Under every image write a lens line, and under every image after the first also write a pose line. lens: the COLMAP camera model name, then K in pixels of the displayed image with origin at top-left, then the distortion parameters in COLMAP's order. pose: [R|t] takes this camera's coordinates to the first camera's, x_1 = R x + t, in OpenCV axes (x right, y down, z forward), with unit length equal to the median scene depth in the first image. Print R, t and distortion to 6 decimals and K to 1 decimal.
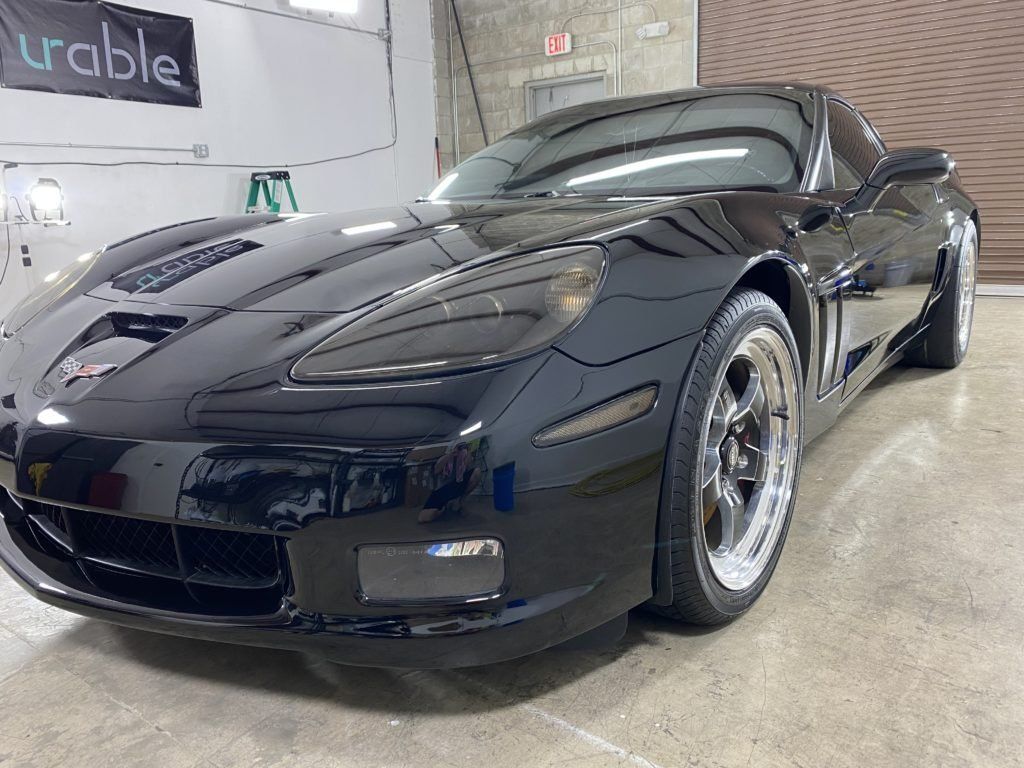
lens RADIAL K [[792.3, 0, 513.1], [0, 792.3, 376.5], [0, 0, 1]] dist [0.005281, -0.000175]
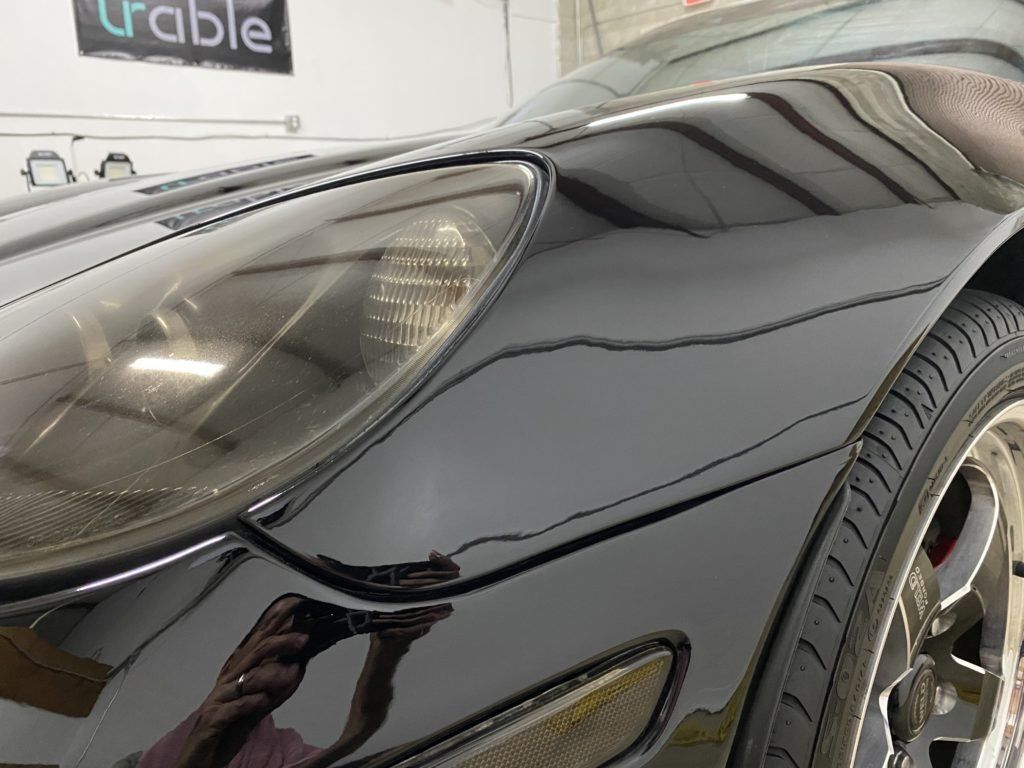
lens RADIAL K [[815.3, 0, 512.0], [0, 815.3, 384.0], [0, 0, 1]] dist [-0.038871, -0.003045]
pose [[0.983428, 0.043748, -0.175941, 0.033393], [-0.040665, 0.998950, 0.021088, -0.015968], [0.176679, -0.013584, 0.984175, 0.136092]]
